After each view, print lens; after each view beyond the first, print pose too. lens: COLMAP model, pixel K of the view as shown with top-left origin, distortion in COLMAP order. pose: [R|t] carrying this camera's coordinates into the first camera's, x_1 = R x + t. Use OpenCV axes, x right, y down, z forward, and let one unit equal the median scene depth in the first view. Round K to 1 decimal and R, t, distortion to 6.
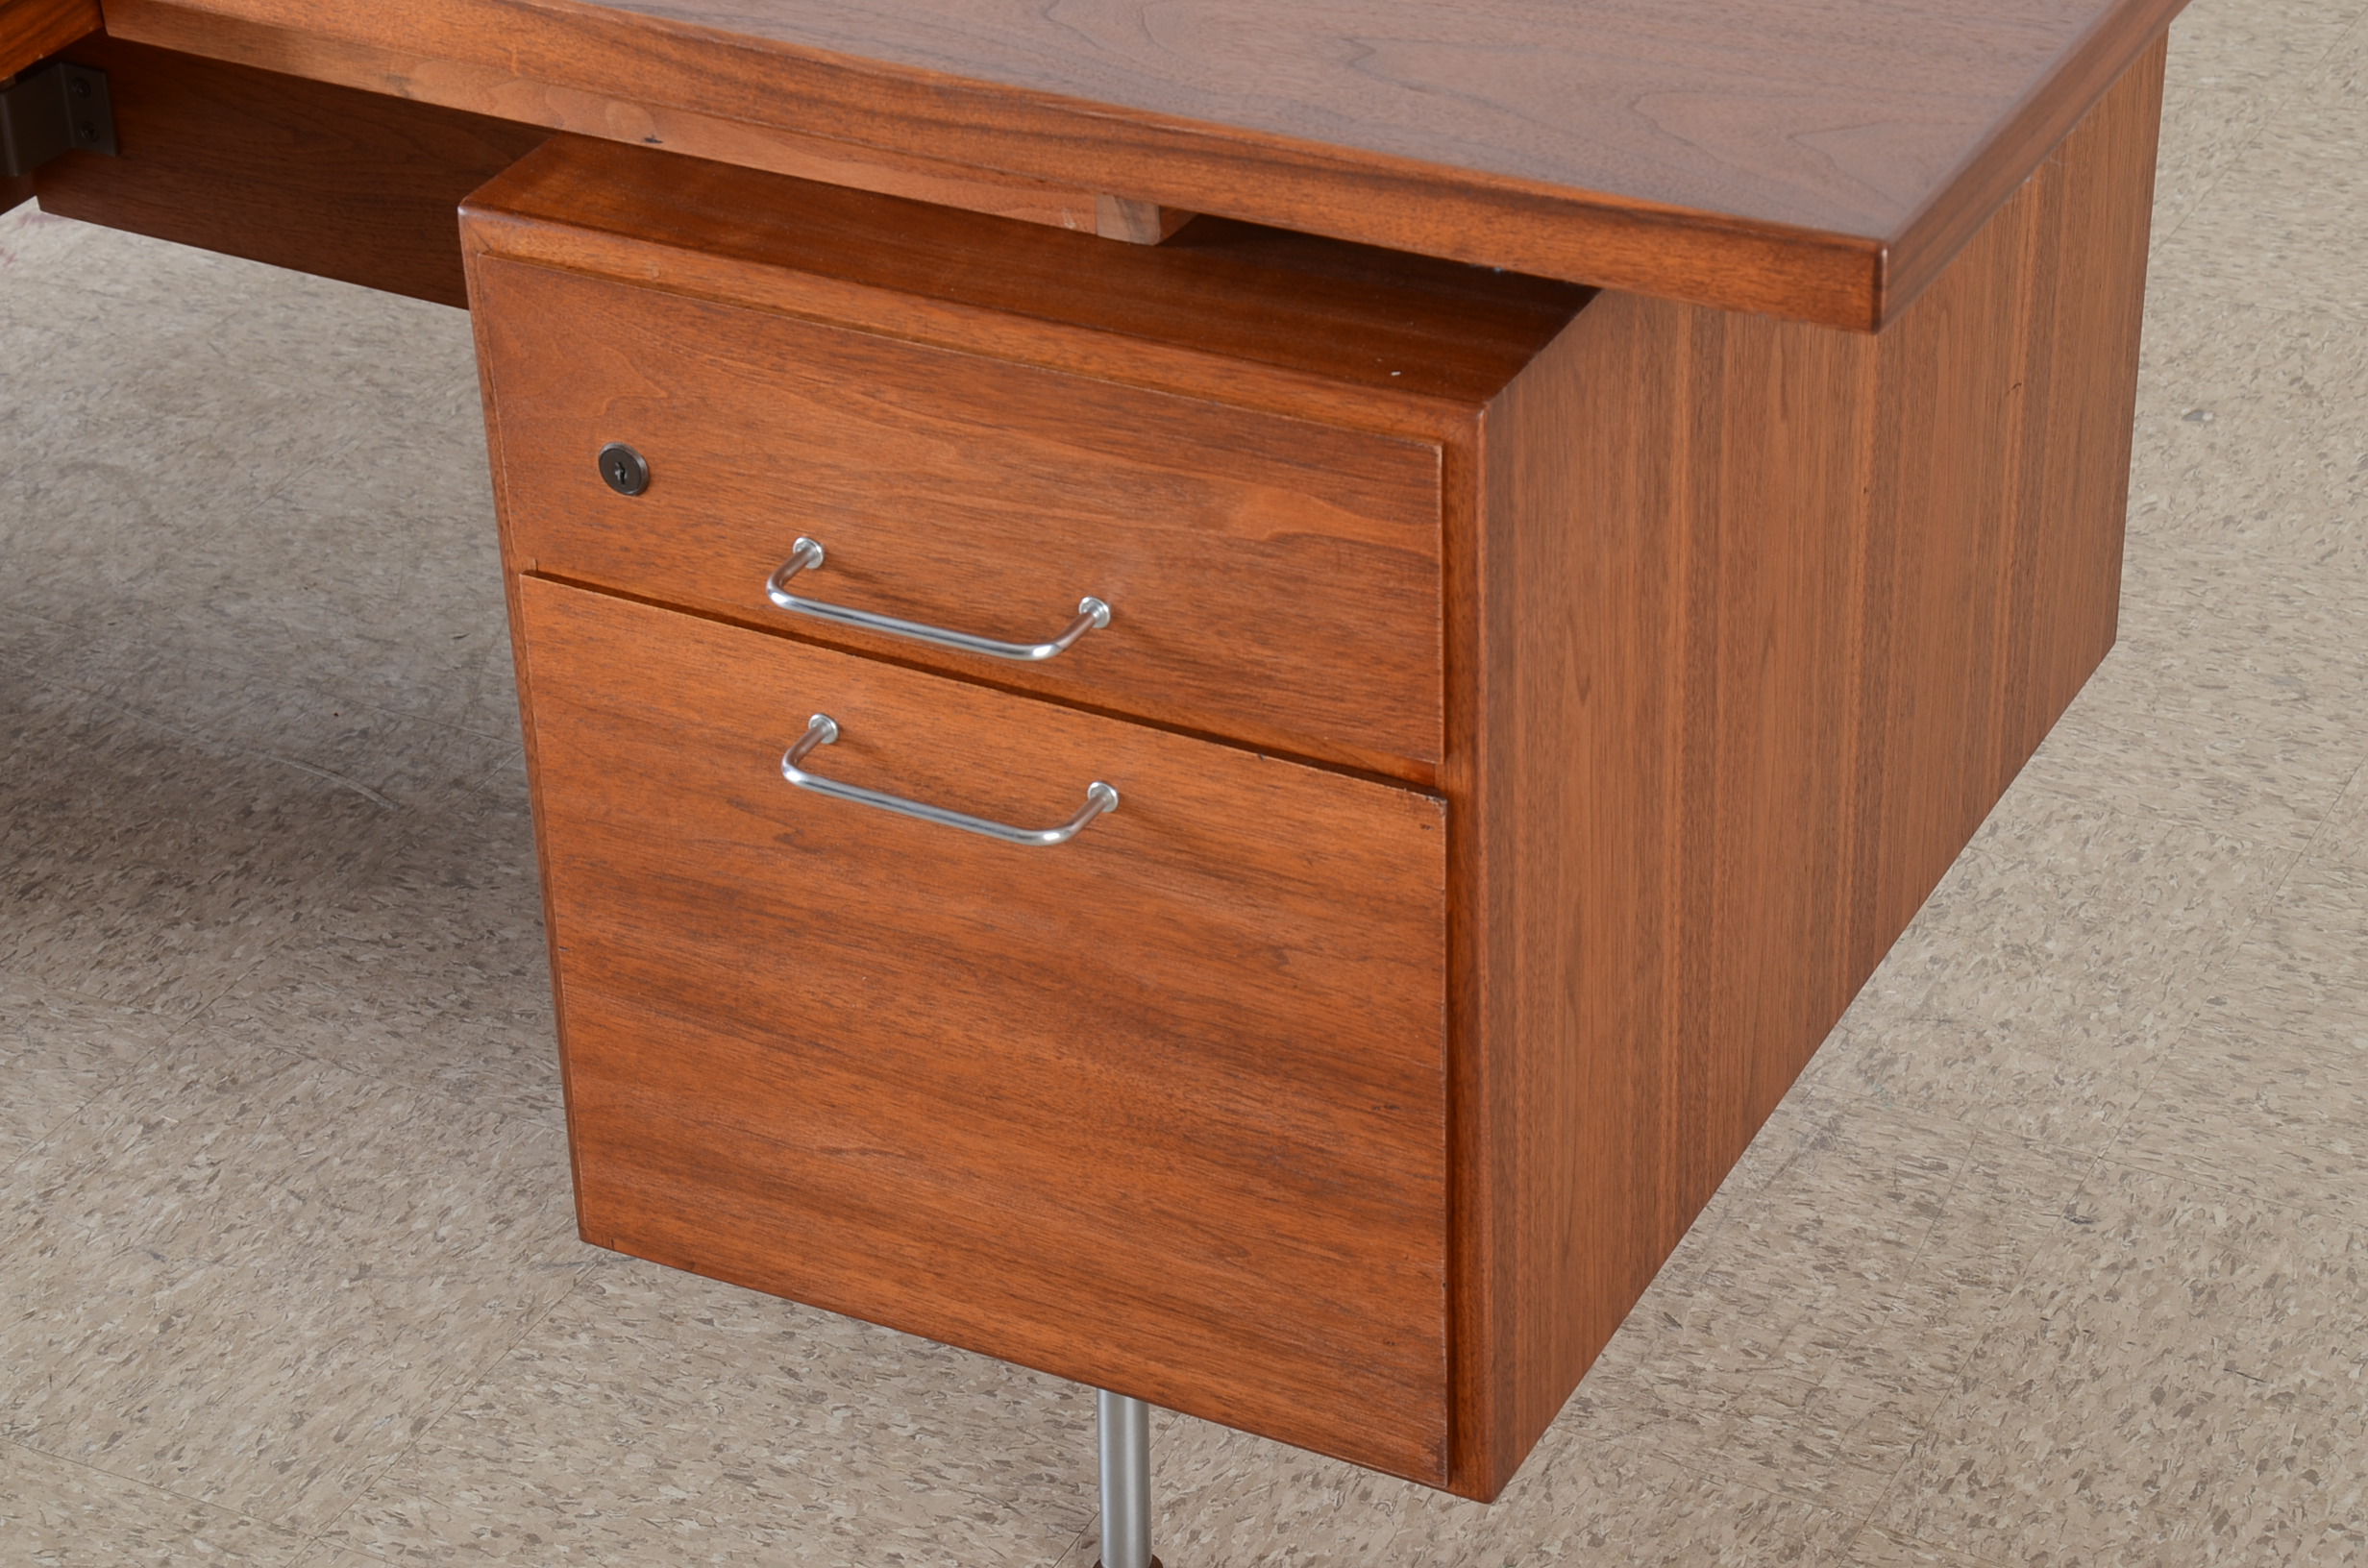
lens RADIAL K [[5220.1, 0, 1189.4], [0, 5220.1, 784.1], [0, 0, 1]] dist [0.412568, 0.000000]
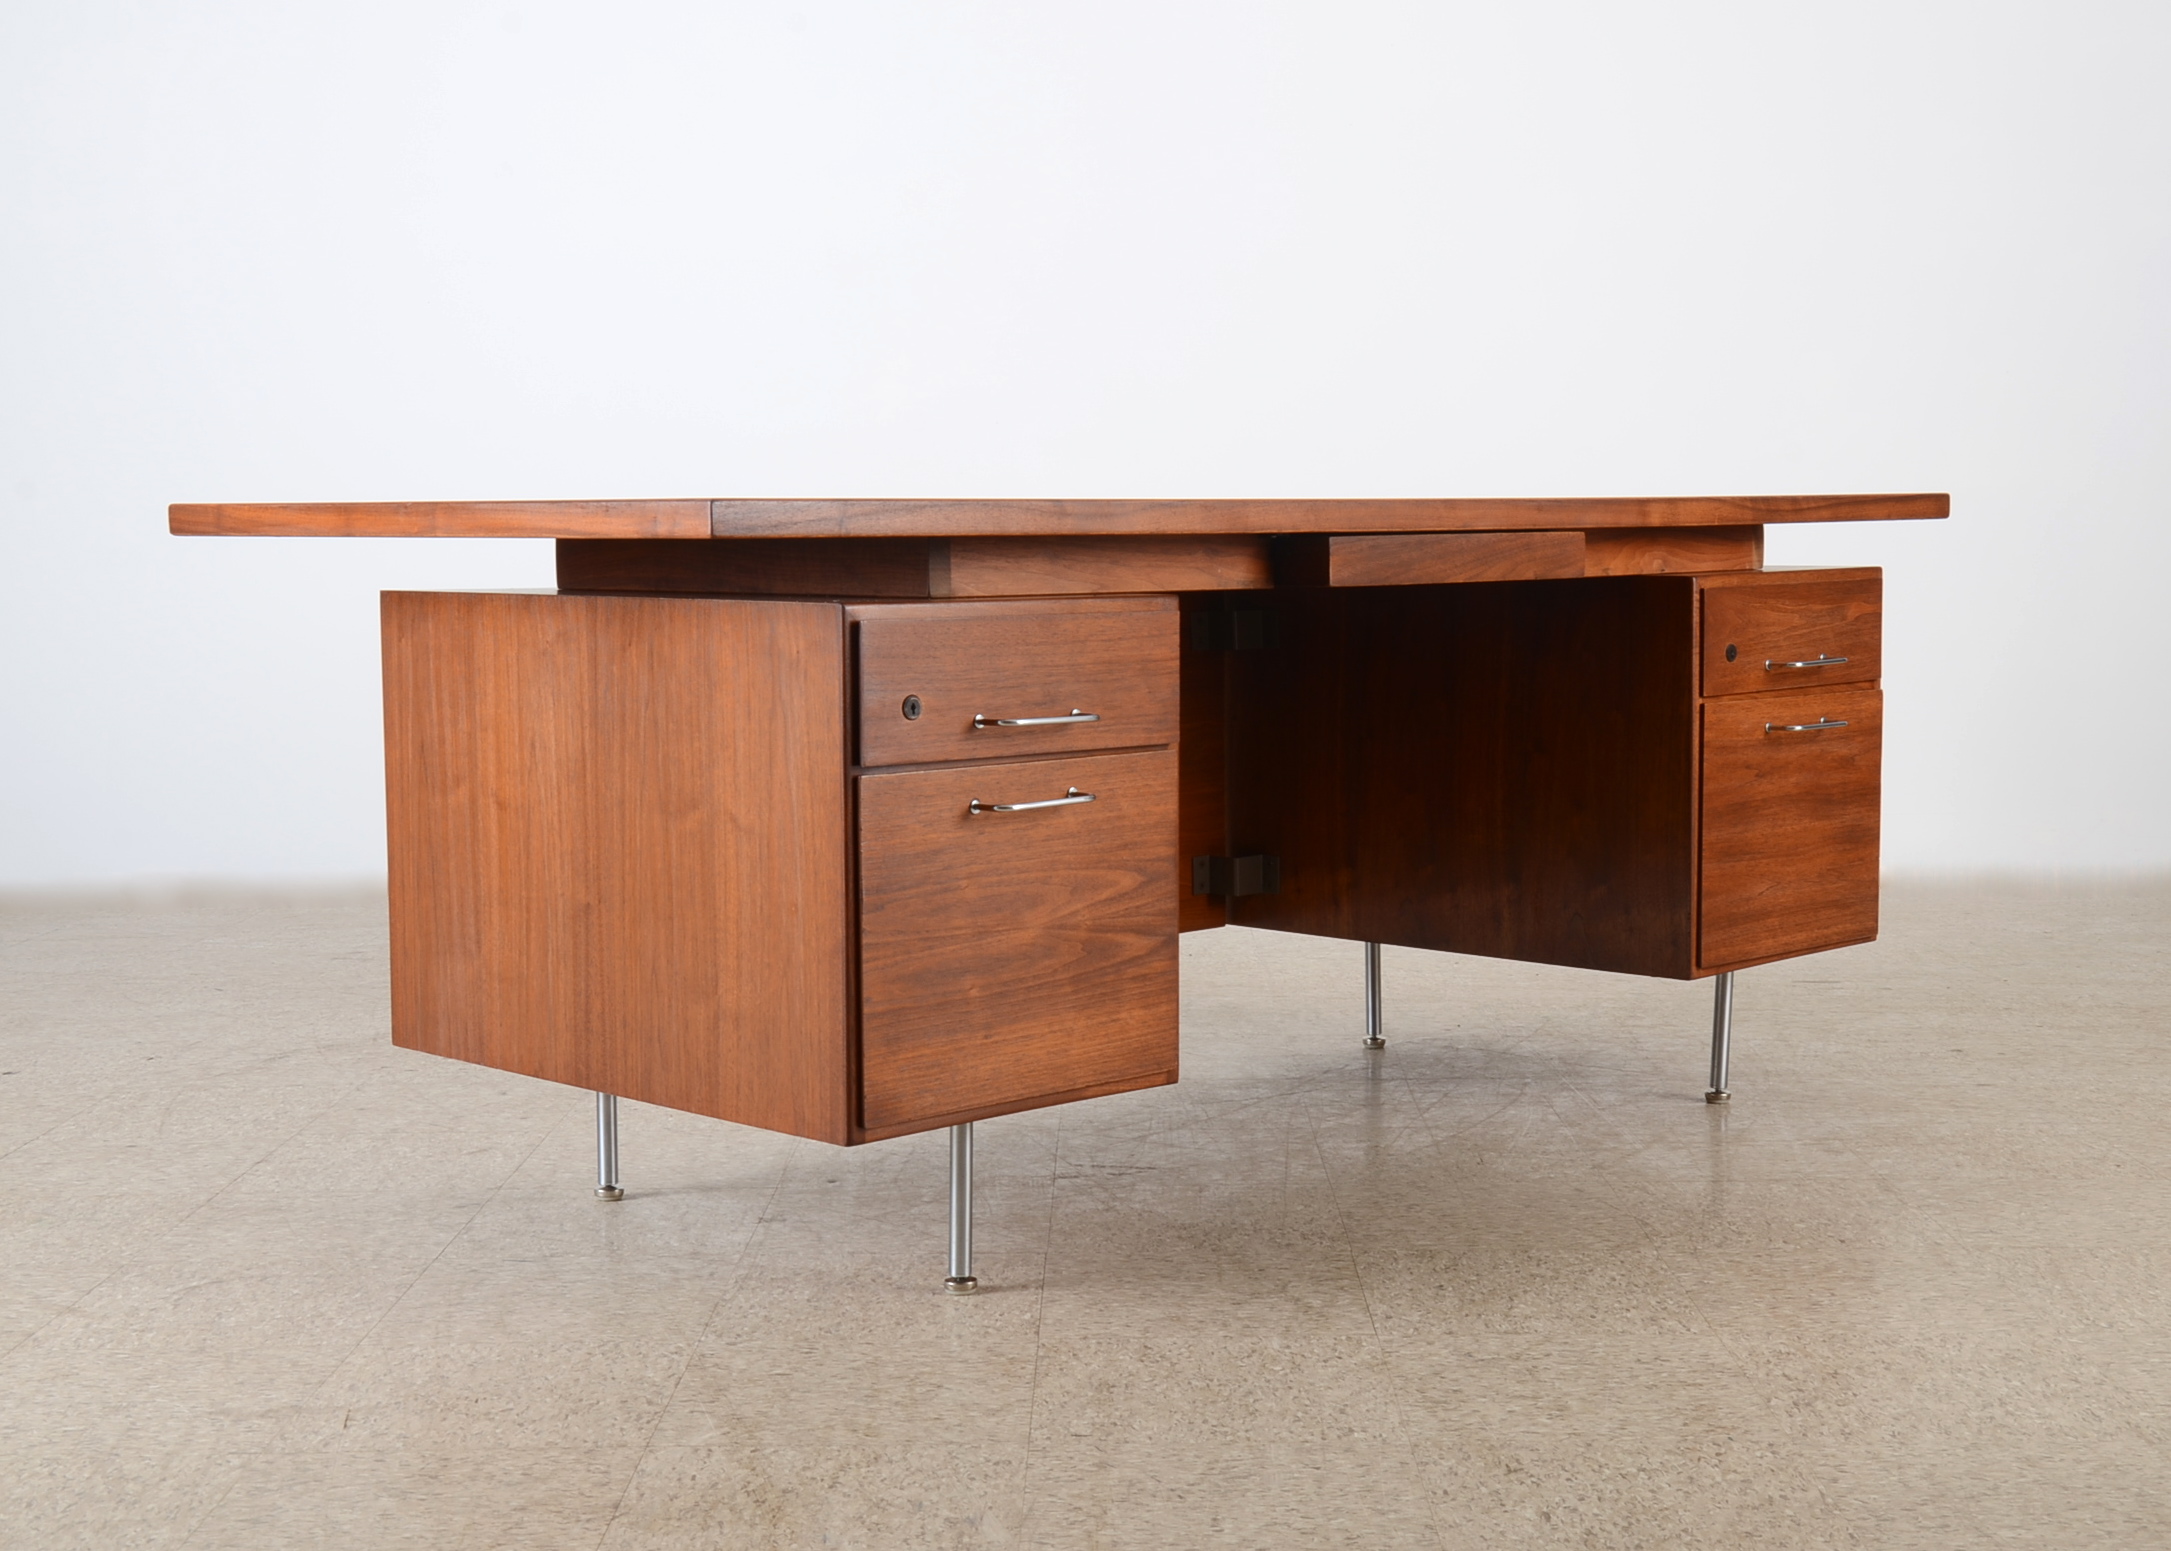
lens RADIAL K [[2916.0, 0, 1079.6], [0, 2916.0, 788.1], [0, 0, 1]] dist [0.068758, 0.000000]
pose [[0.310662, -0.061271, 0.948544, -1.806752], [0.490396, 0.865184, -0.104726, 0.002004], [-0.814248, 0.497697, 0.298827, 0.800438]]
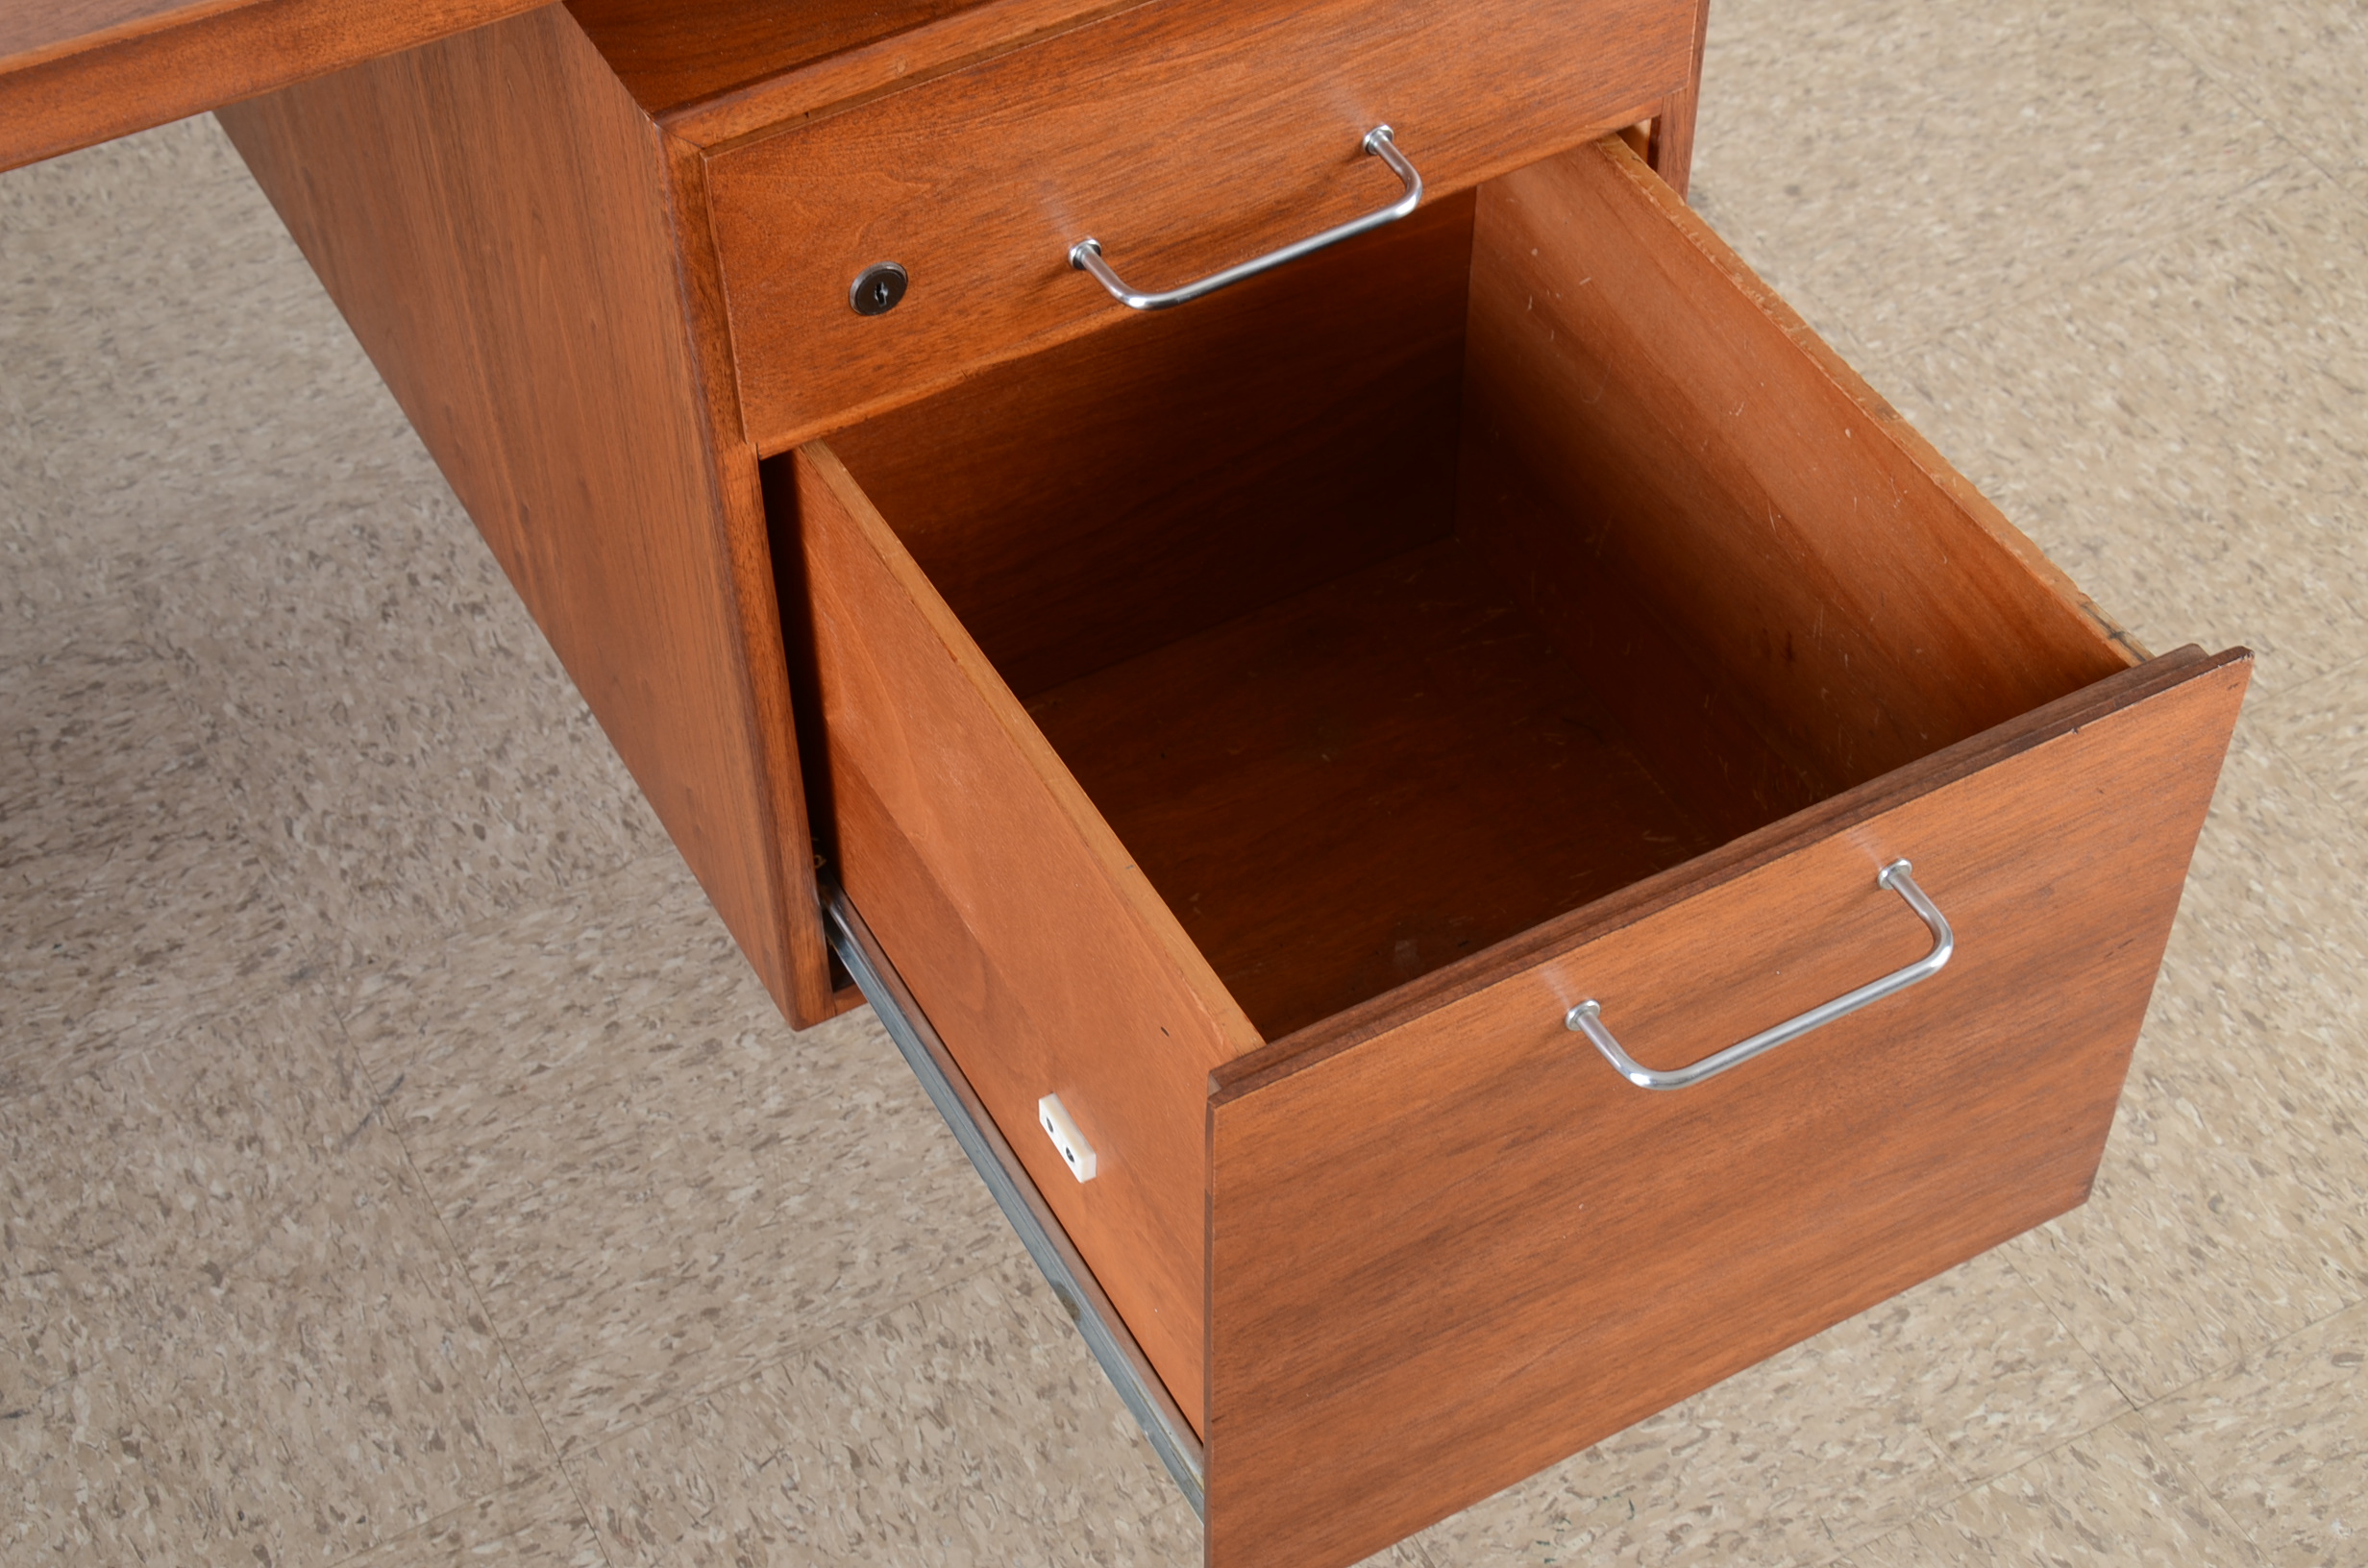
lens RADIAL K [[3728.0, 0, 1173.4], [0, 3728.0, 779.3], [0, 0, 1]] dist [0.229835, 0.000000]
pose [[0.556728, -0.603218, 0.571123, -0.482571], [0.426563, 0.797553, 0.426560, -0.238162], [-0.712809, 0.006142, 0.701331, 0.485273]]
